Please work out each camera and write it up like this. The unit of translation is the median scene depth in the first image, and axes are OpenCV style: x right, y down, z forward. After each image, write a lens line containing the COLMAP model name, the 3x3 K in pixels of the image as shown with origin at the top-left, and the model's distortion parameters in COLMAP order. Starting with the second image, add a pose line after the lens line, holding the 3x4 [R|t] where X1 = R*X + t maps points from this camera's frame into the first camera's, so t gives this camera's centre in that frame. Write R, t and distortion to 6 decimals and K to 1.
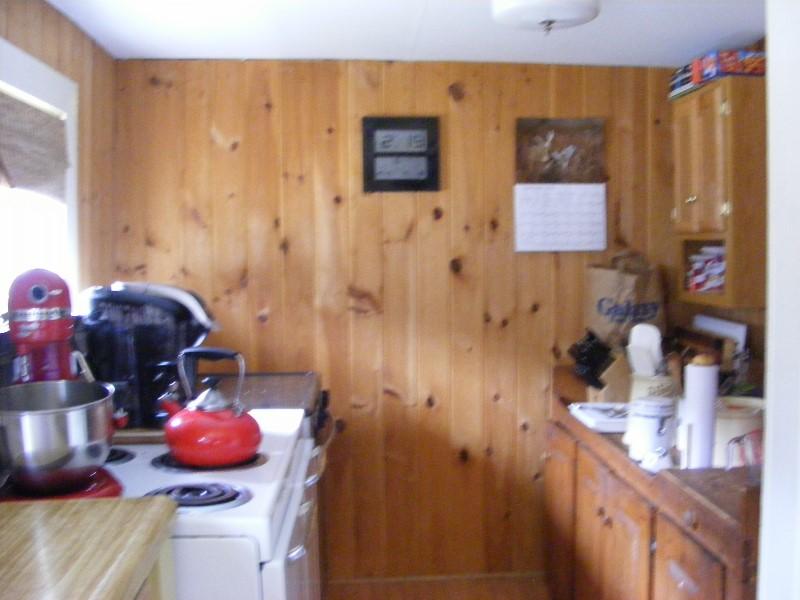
lens RADIAL K [[911.1, 0, 403.6], [0, 911.1, 299.6], [0, 0, 1]] dist [-0.255375, 0.248409]
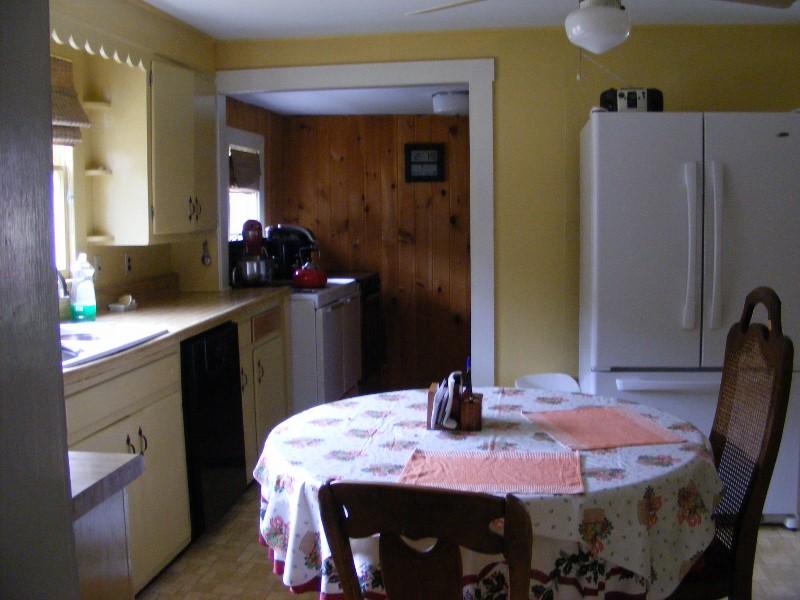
lens RADIAL K [[911.1, 0, 403.6], [0, 911.1, 299.6], [0, 0, 1]] dist [-0.255375, 0.248409]
pose [[0.979146, 0.023215, -0.201828, 0.359062], [-0.013359, 0.998657, 0.050062, 0.038671], [0.202719, -0.046322, 0.978141, -0.955894]]
